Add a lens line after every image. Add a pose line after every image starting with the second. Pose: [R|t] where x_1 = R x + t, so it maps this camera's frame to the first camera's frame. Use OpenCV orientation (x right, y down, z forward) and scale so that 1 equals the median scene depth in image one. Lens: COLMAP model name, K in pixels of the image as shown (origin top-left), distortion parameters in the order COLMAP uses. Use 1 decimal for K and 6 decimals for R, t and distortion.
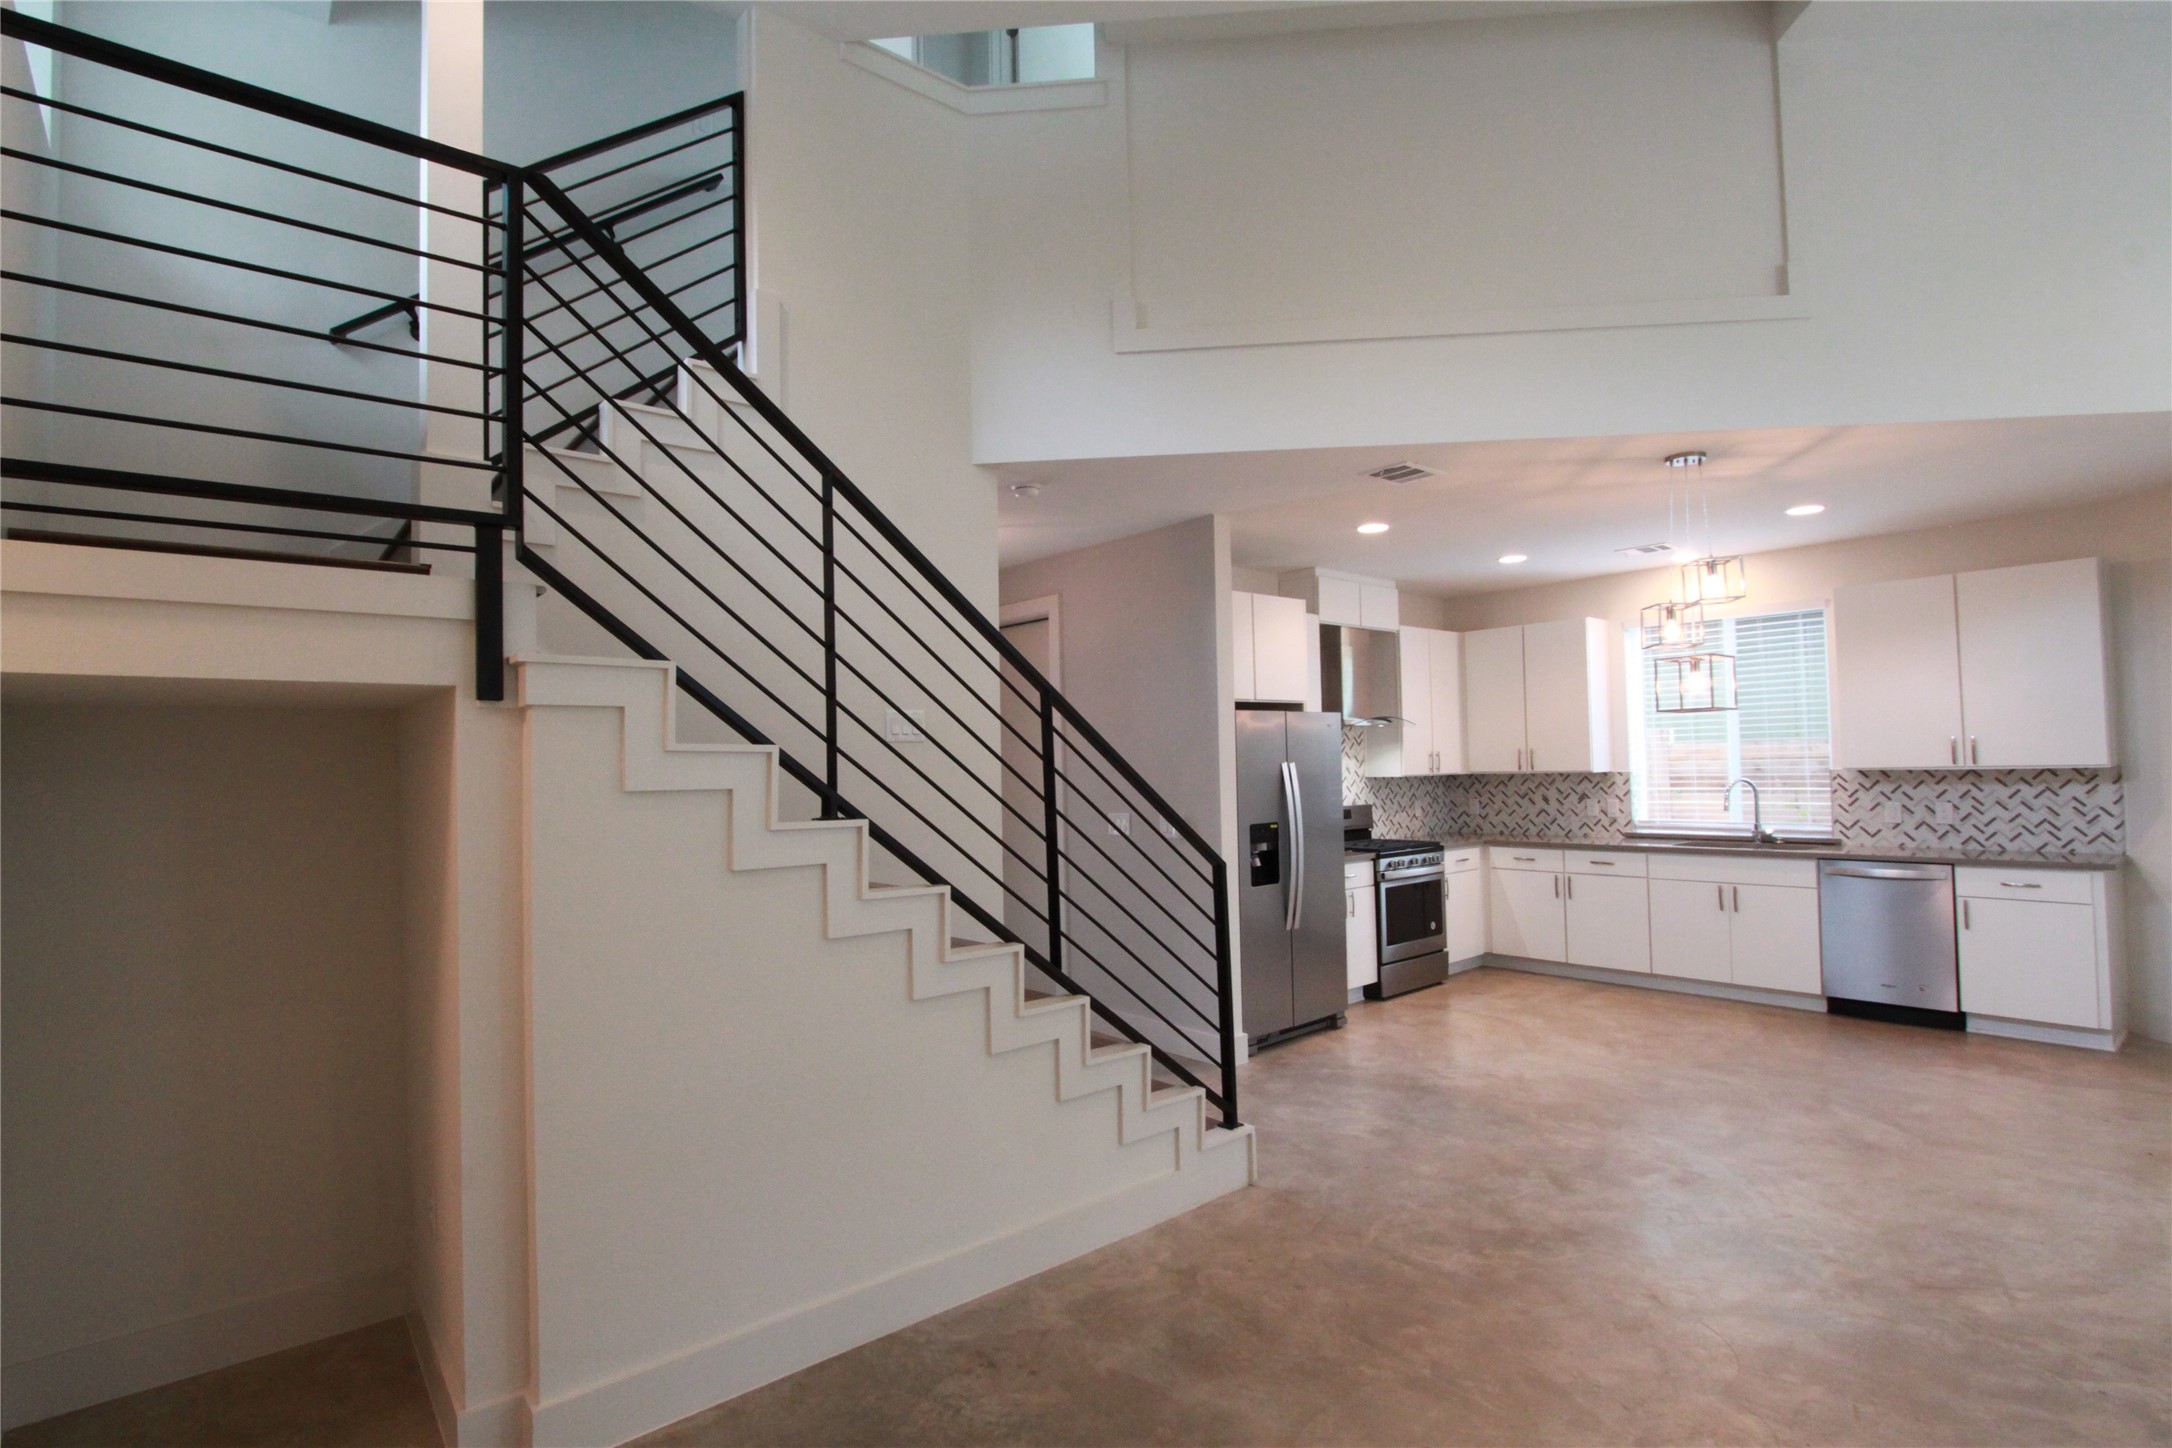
lens RADIAL K [[1035.9, 0, 1090.8], [0, 1035.9, 736.8], [0, 0, 1]] dist [-0.015718, 0.001379]
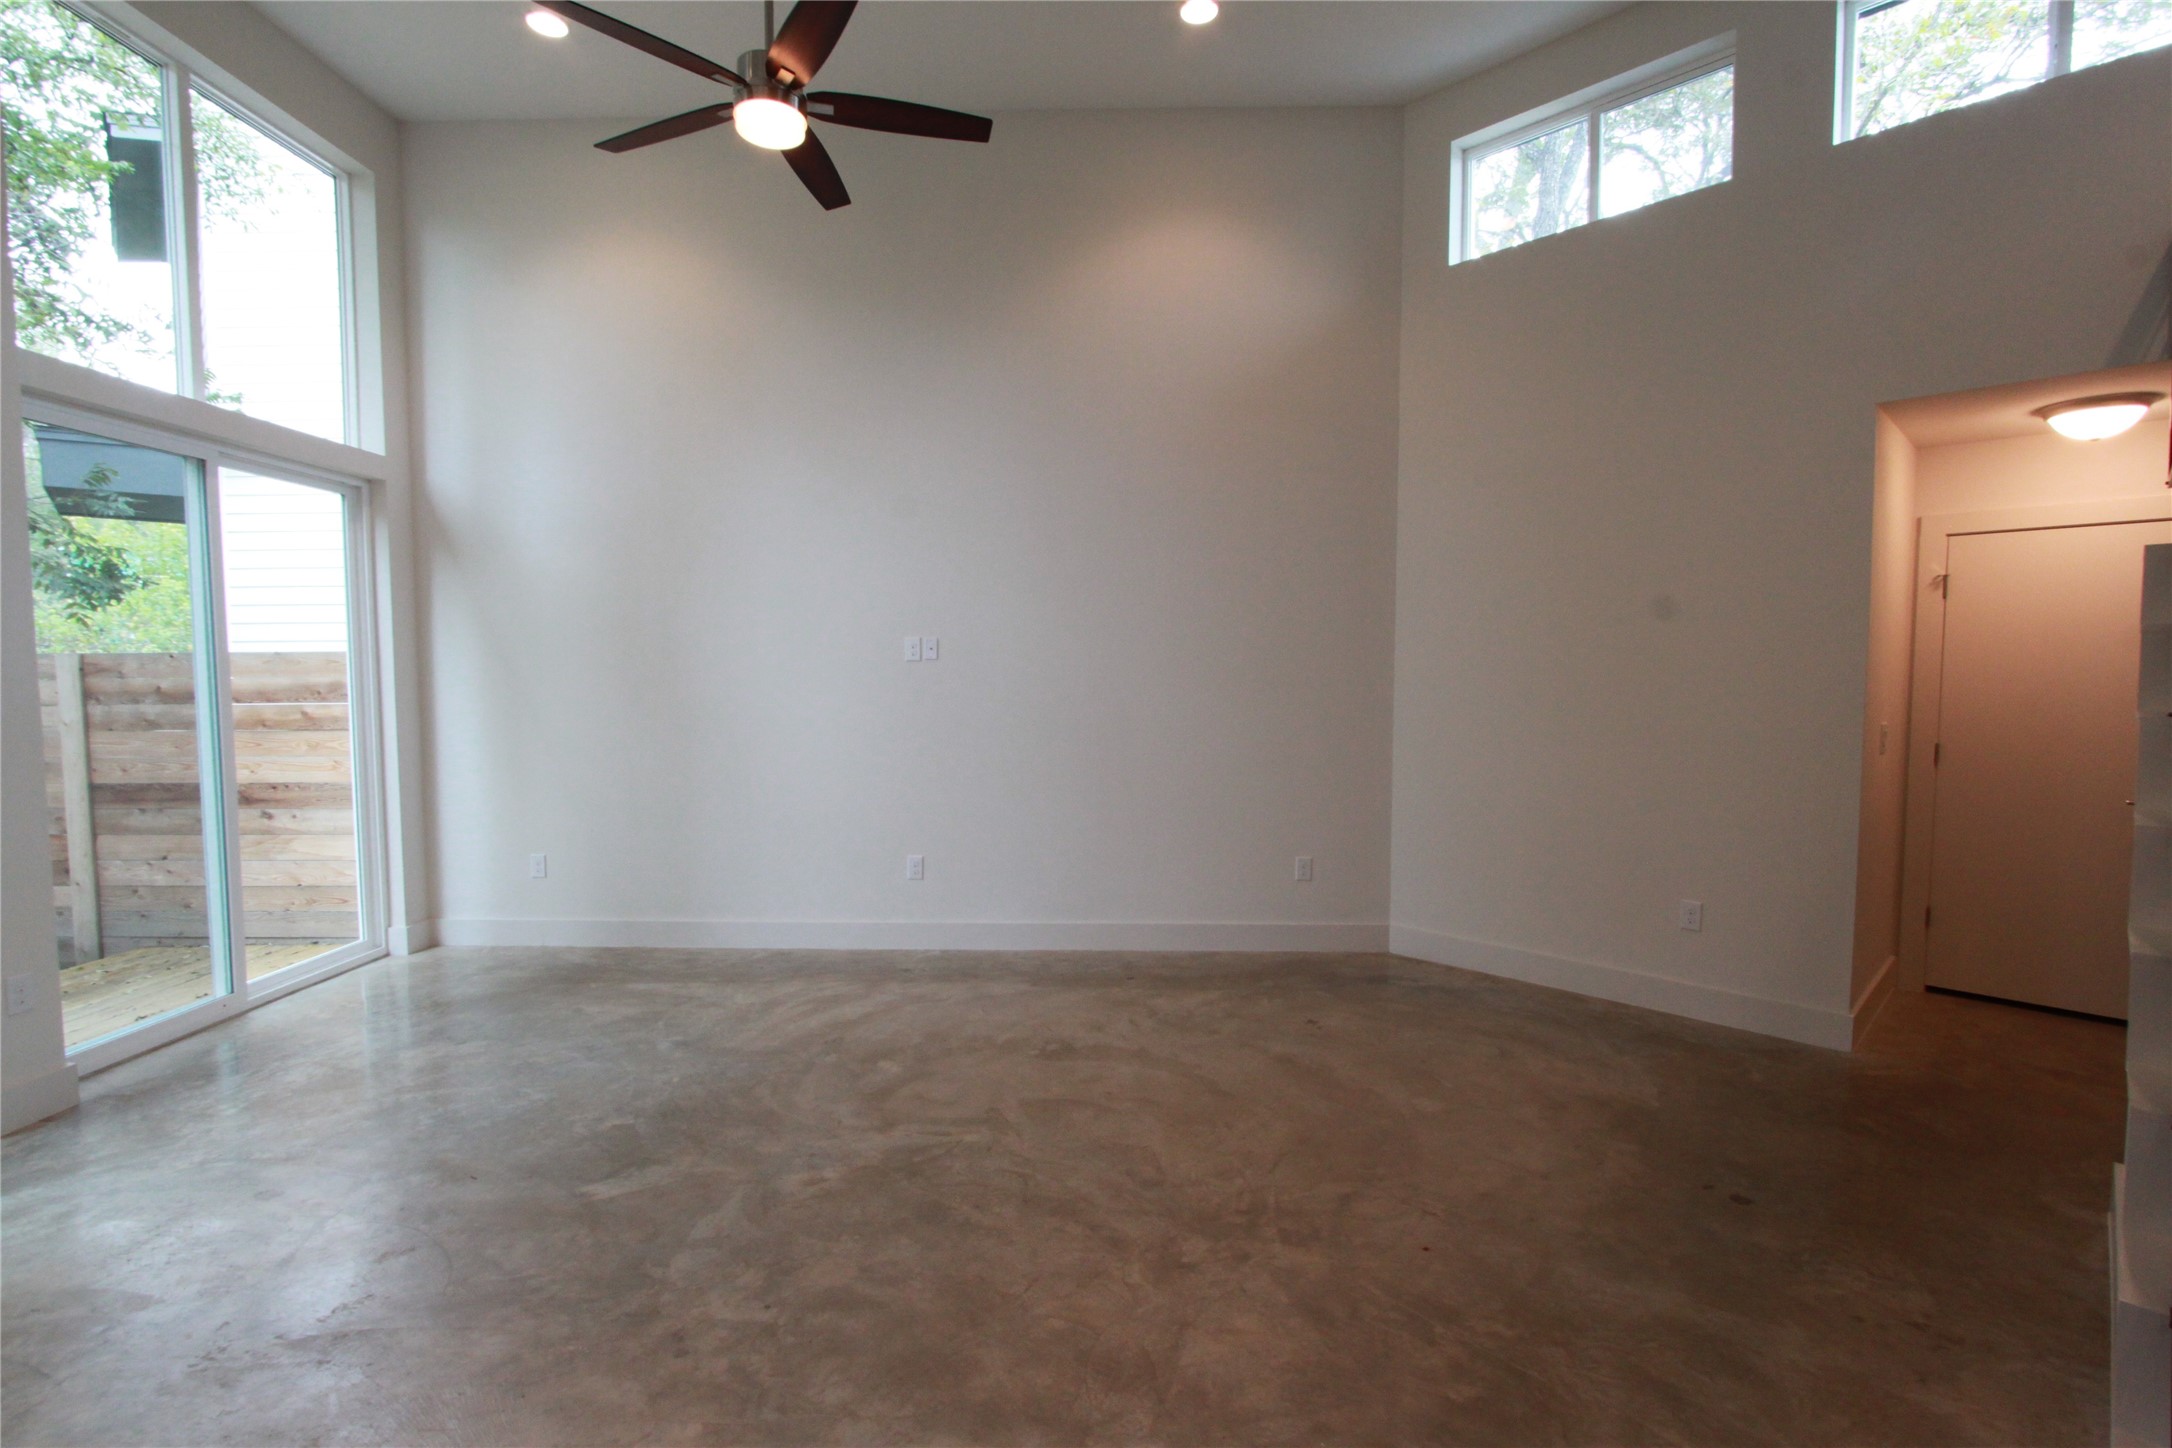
lens RADIAL K [[998.4, 0, 1076.1], [0, 998.4, 732.8], [0, 0, 1]] dist [-0.022728, 0.005180]
pose [[-0.998234, 0.027737, -0.052534, 0.287136], [0.026016, 0.999111, 0.033159, 0.023221], [0.053407, 0.031733, -0.998068, 0.778730]]
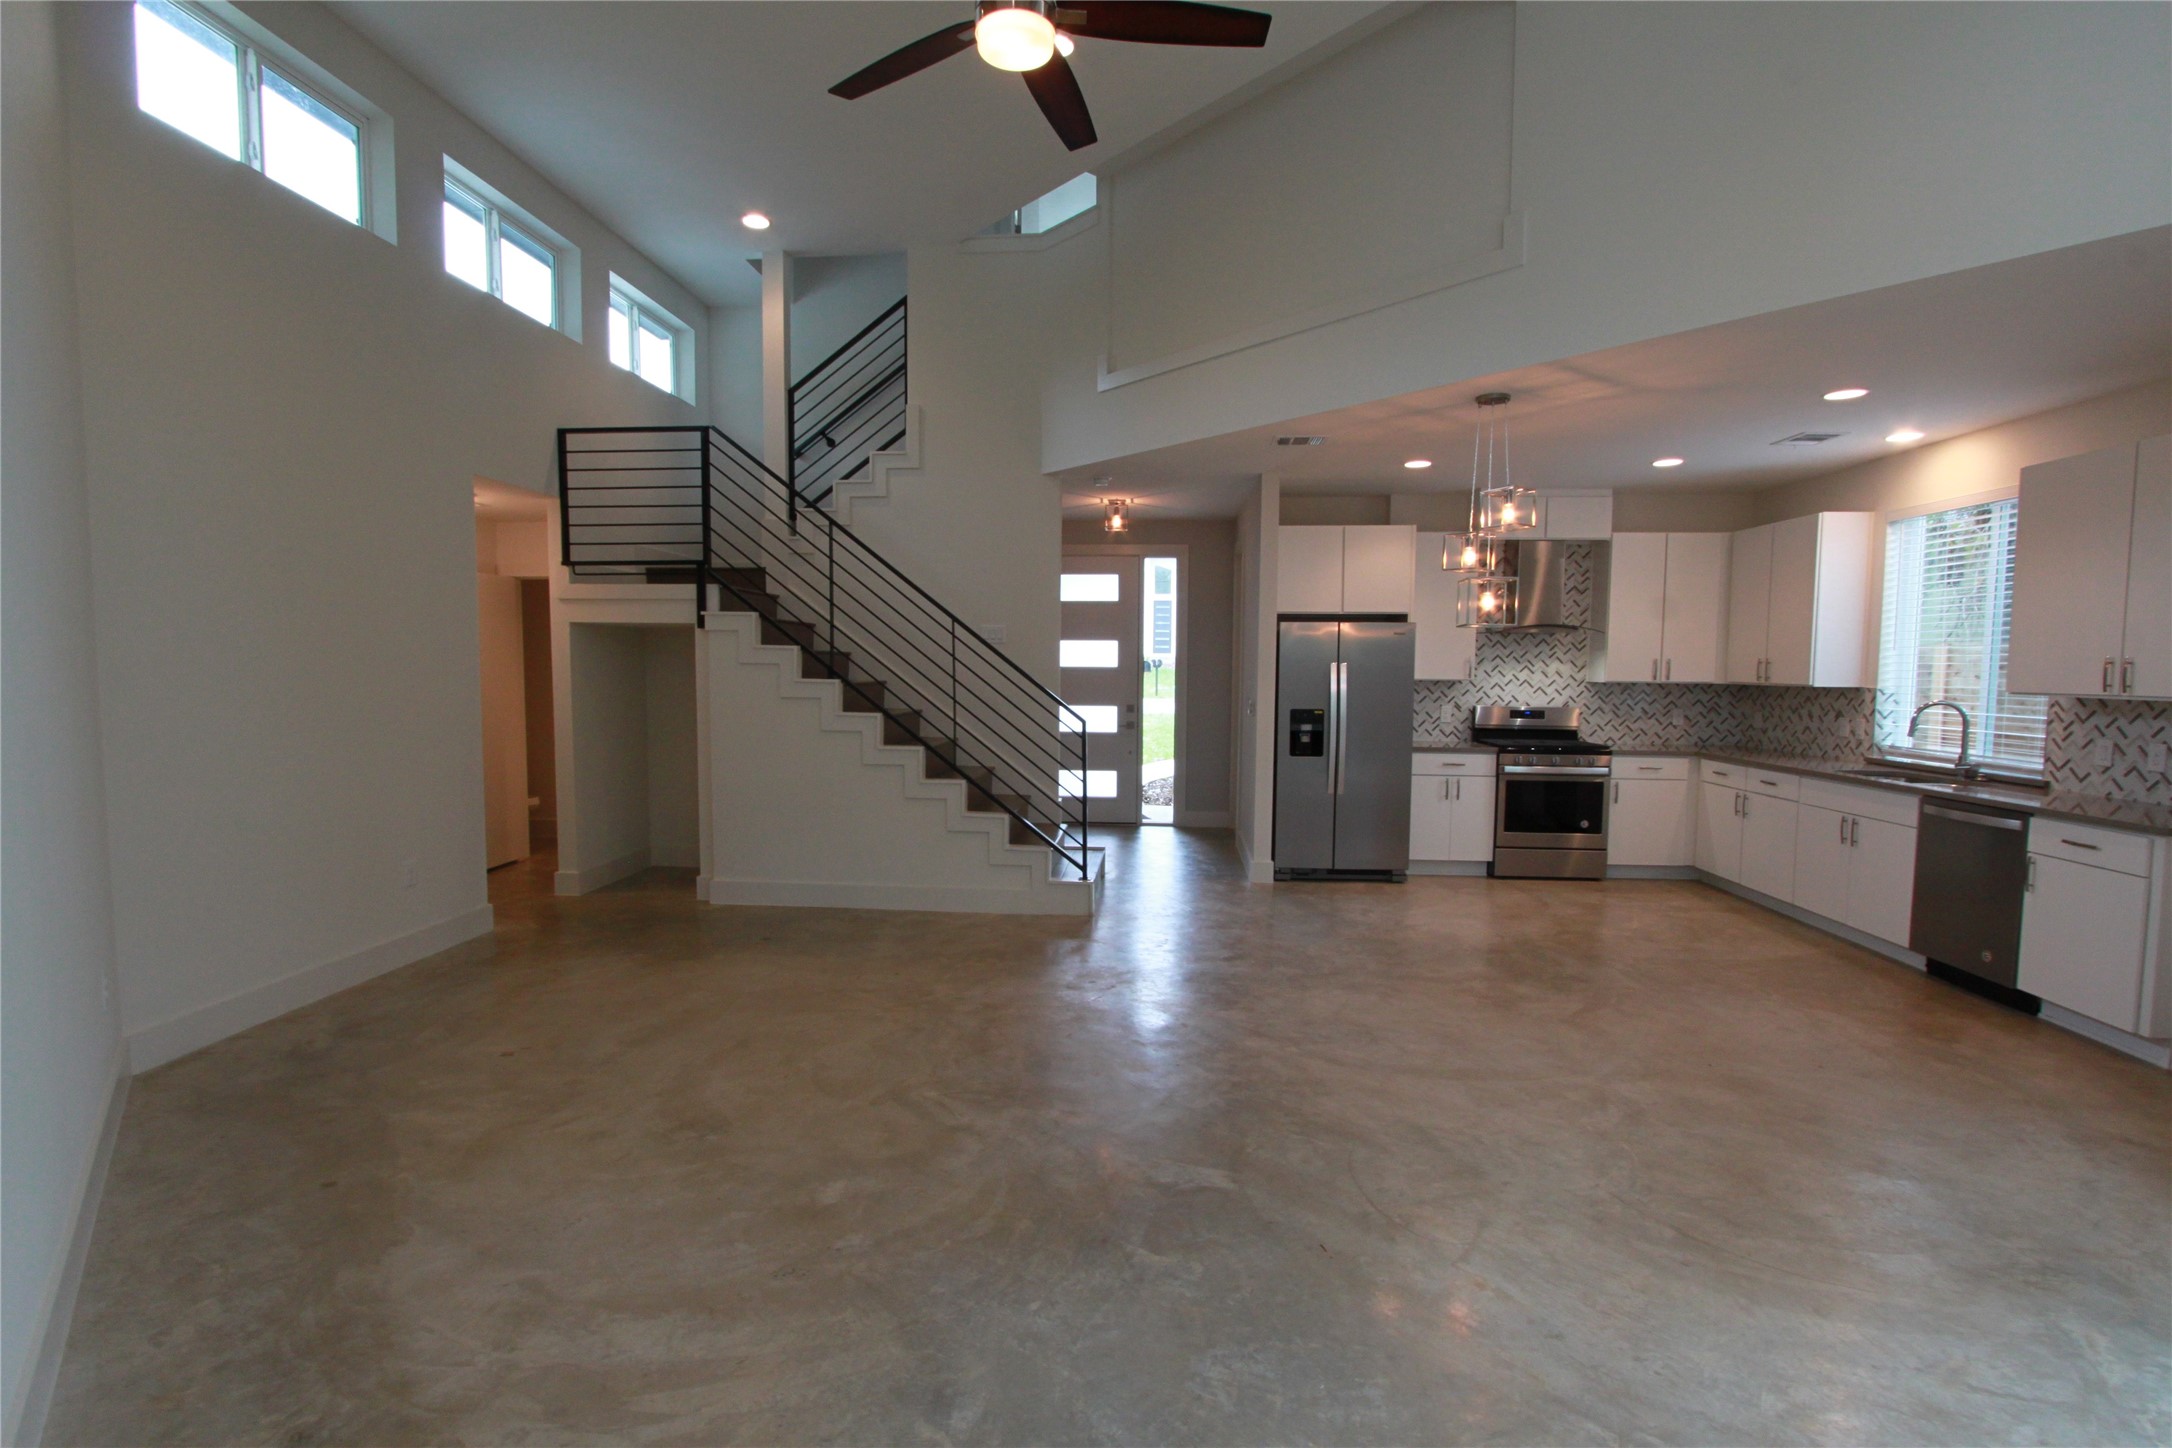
lens RADIAL K [[998.4, 0, 1079.4], [0, 998.4, 731.2], [0, 0, 1]] dist [-0.022728, 0.005180]
pose [[0.709547, 0.077593, -0.700373, 0.770109], [-0.004583, 0.994406, 0.105525, -0.017721], [0.704643, -0.071665, 0.705934, -0.073208]]
